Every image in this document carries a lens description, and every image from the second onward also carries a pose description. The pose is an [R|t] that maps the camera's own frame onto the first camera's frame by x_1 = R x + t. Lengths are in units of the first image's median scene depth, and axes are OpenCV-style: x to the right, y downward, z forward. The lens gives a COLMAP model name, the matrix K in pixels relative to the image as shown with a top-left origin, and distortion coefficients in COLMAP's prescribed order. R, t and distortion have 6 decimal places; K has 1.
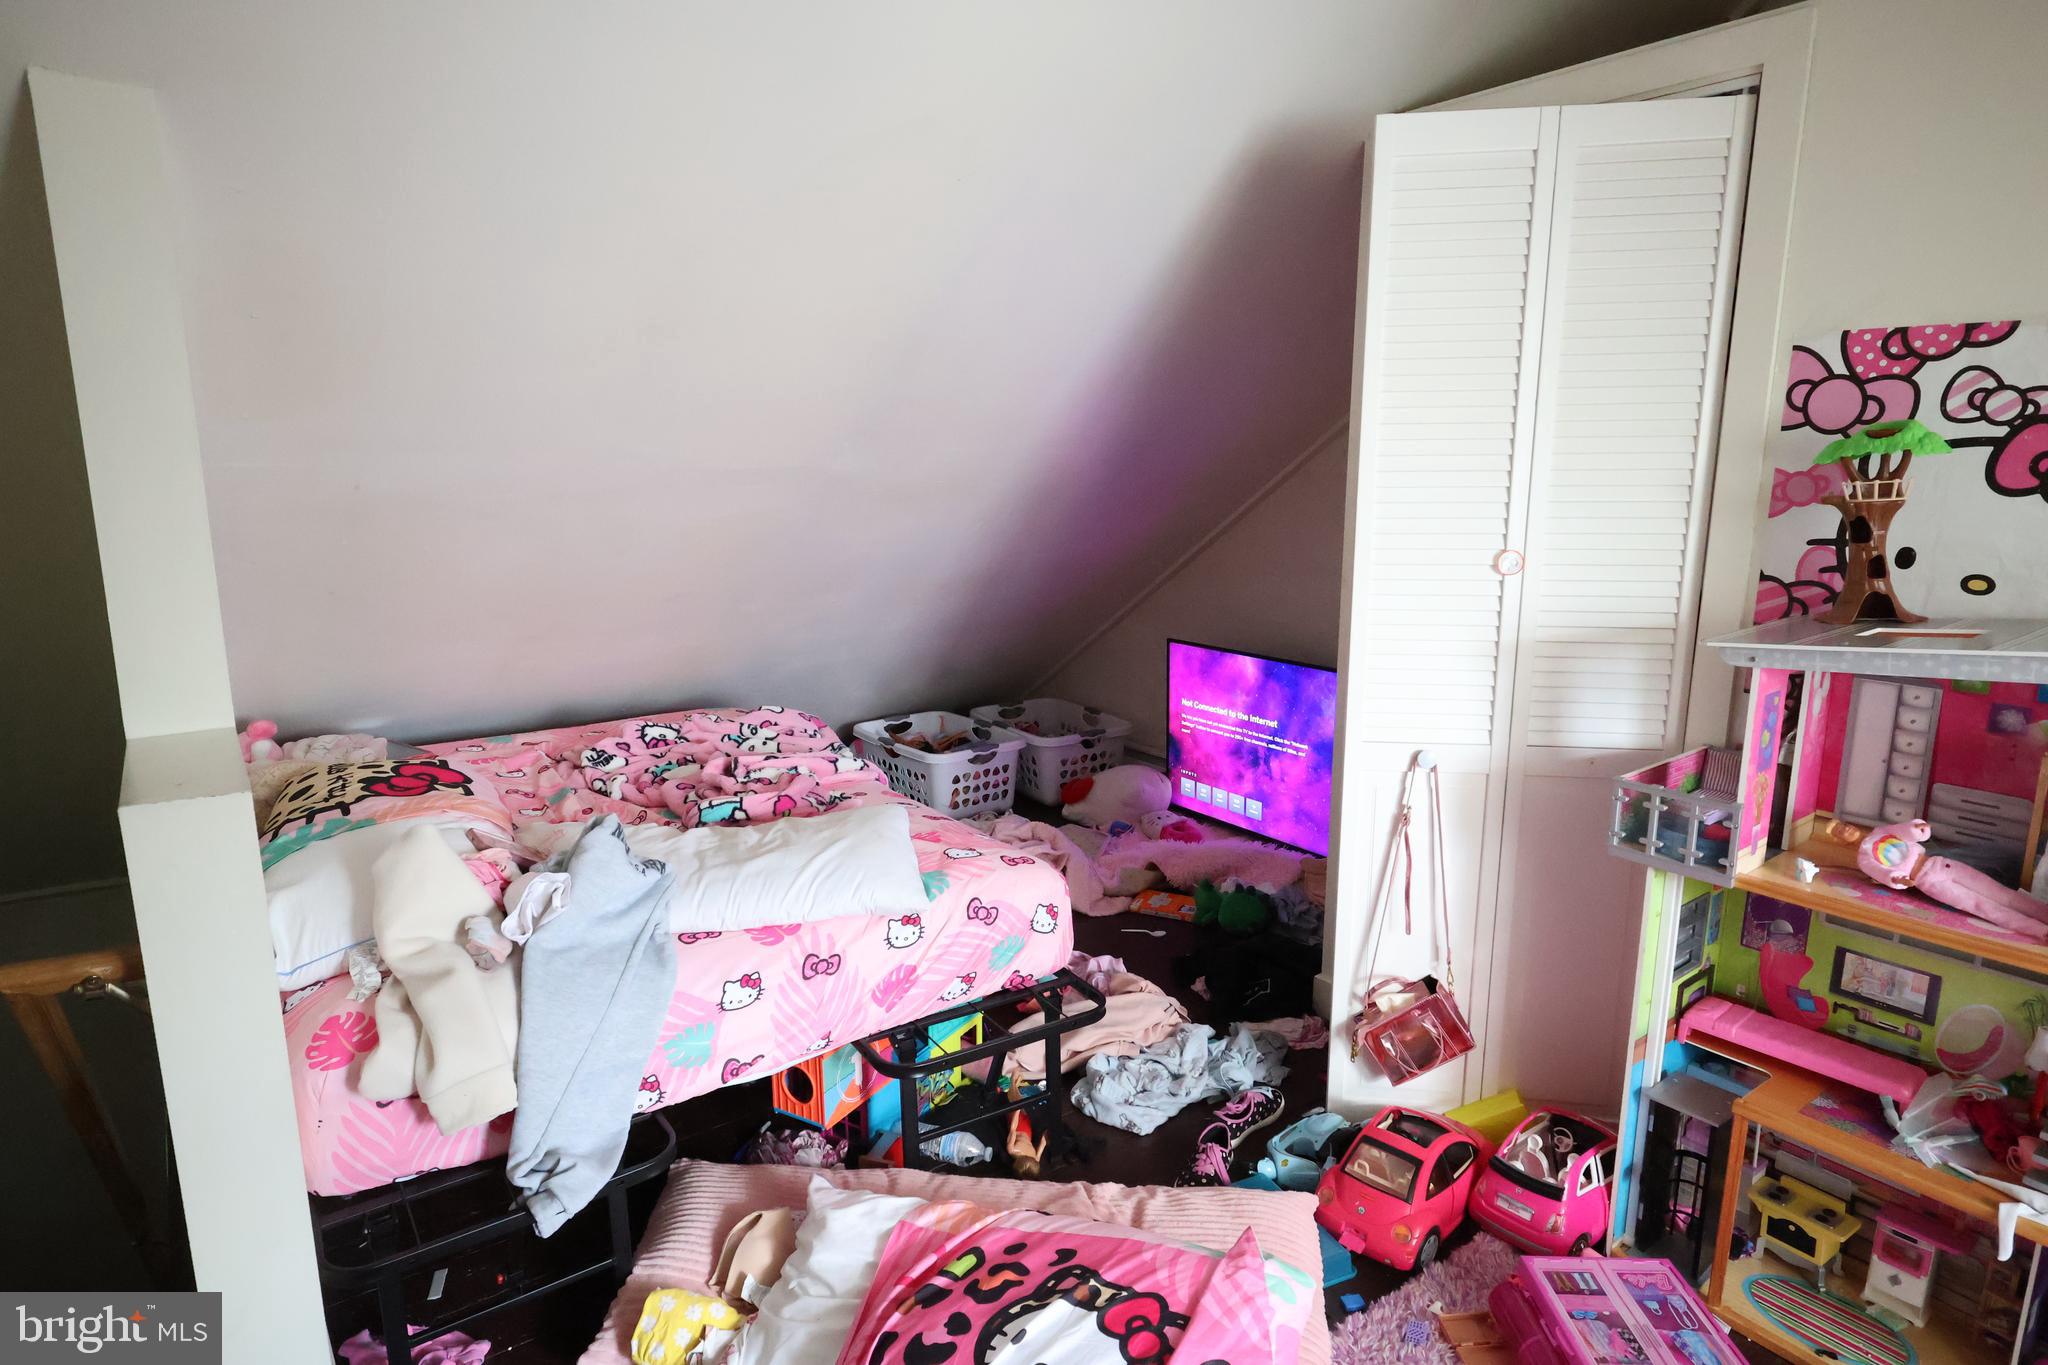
lens RADIAL K [[1139.3, 0, 1024.6], [0, 1139.3, 682.9], [0, 0, 1]] dist [-0.001985, 0.001646]
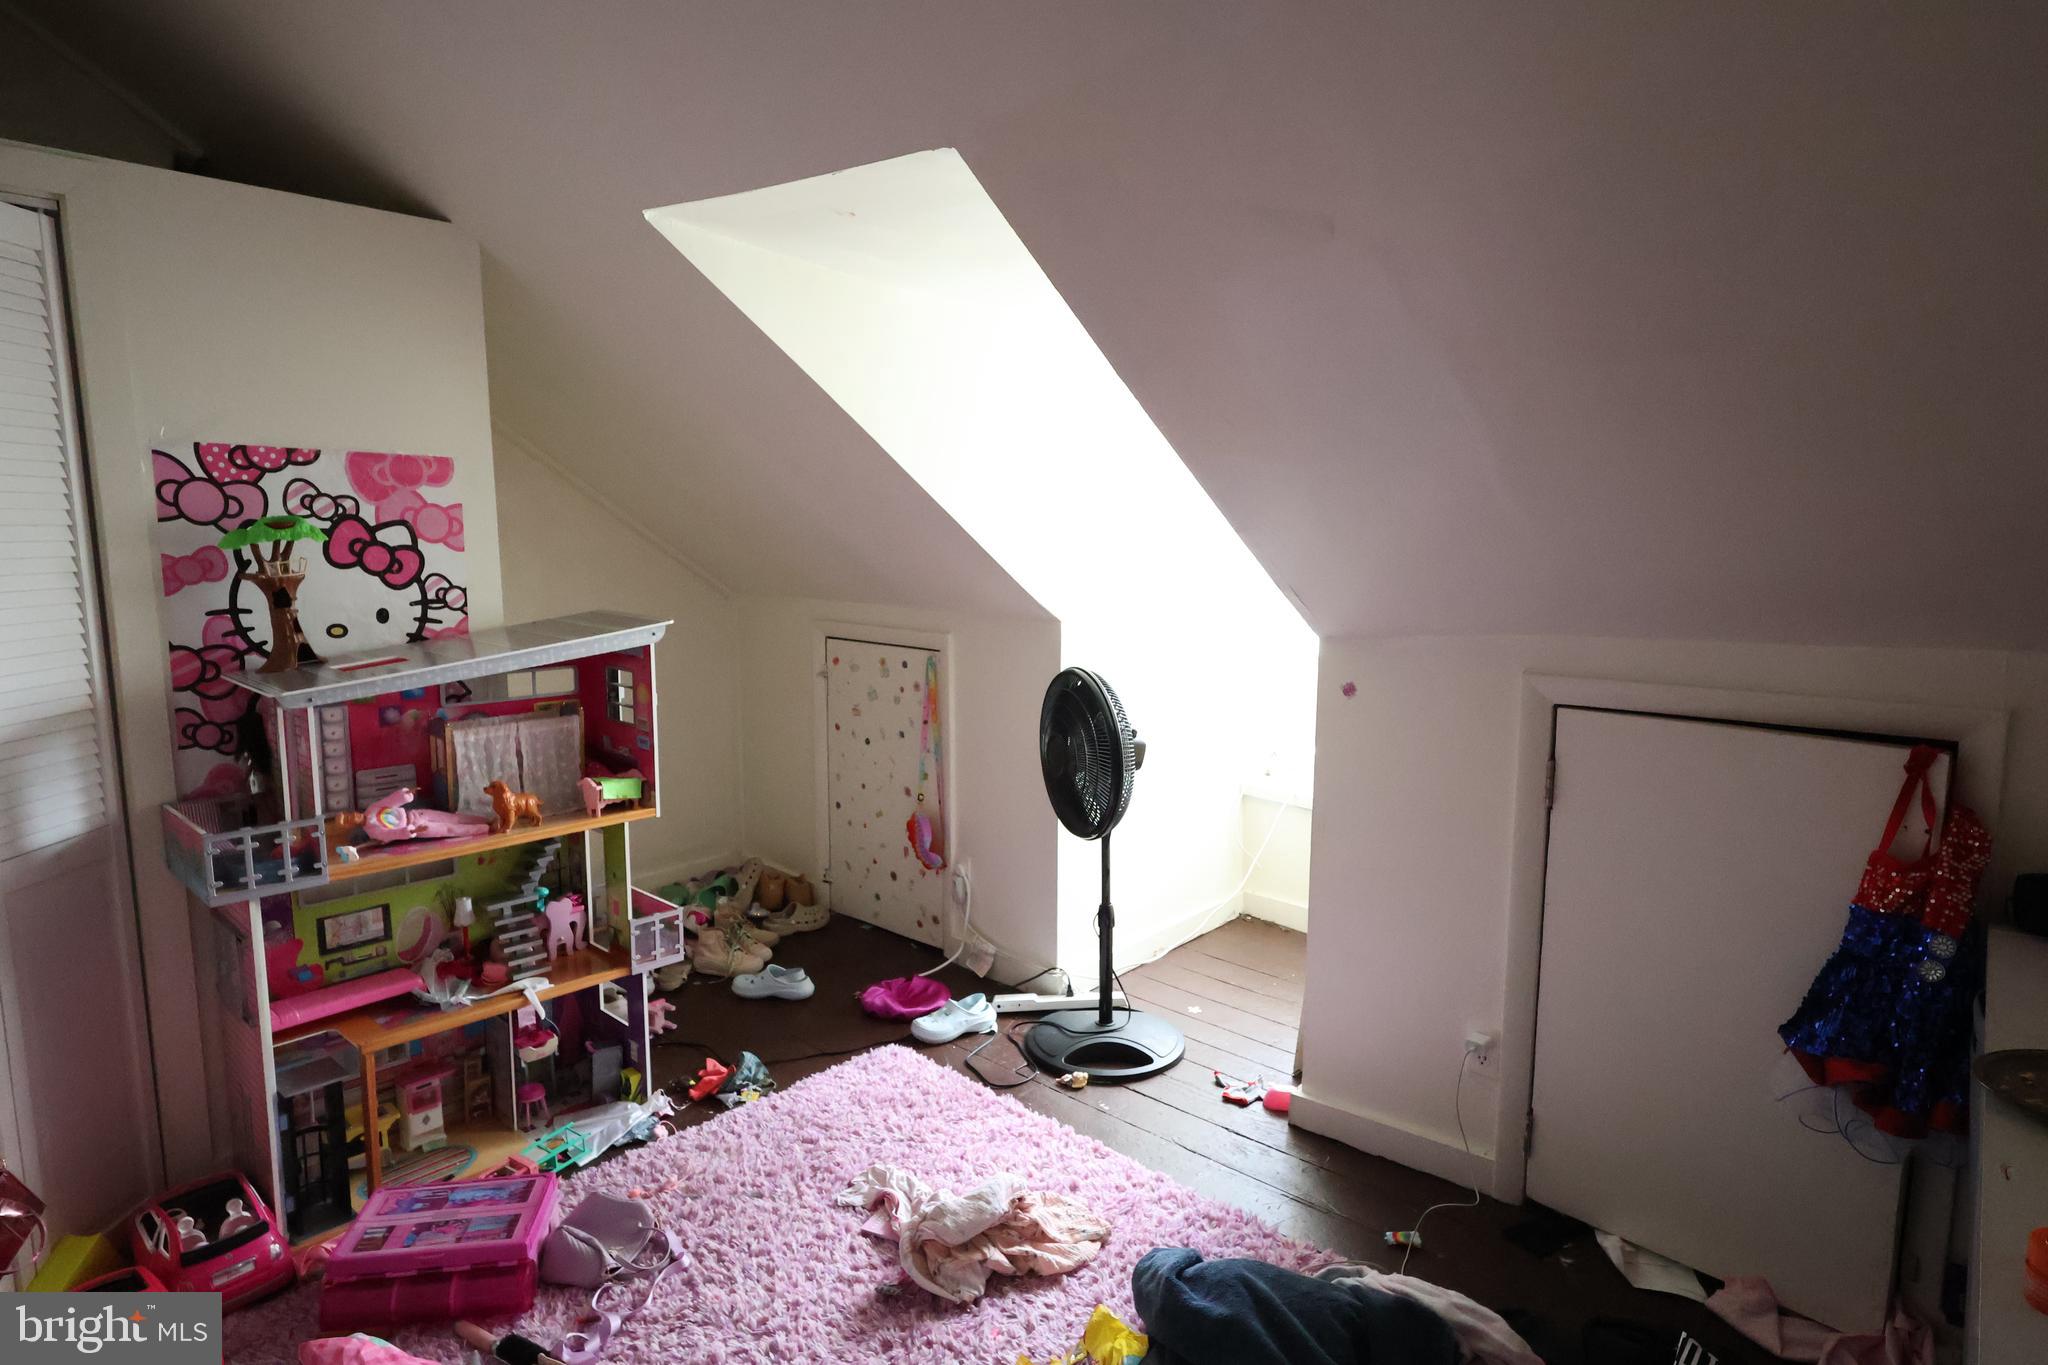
lens RADIAL K [[1139.3, 0, 1024.4], [0, 1139.3, 679.9], [0, 0, 1]] dist [-0.001985, 0.001646]
pose [[-0.194300, -0.122612, 0.973249, -0.703321], [0.200124, 0.966336, 0.161694, -0.082917], [-0.960311, 0.226188, -0.163222, 0.408580]]
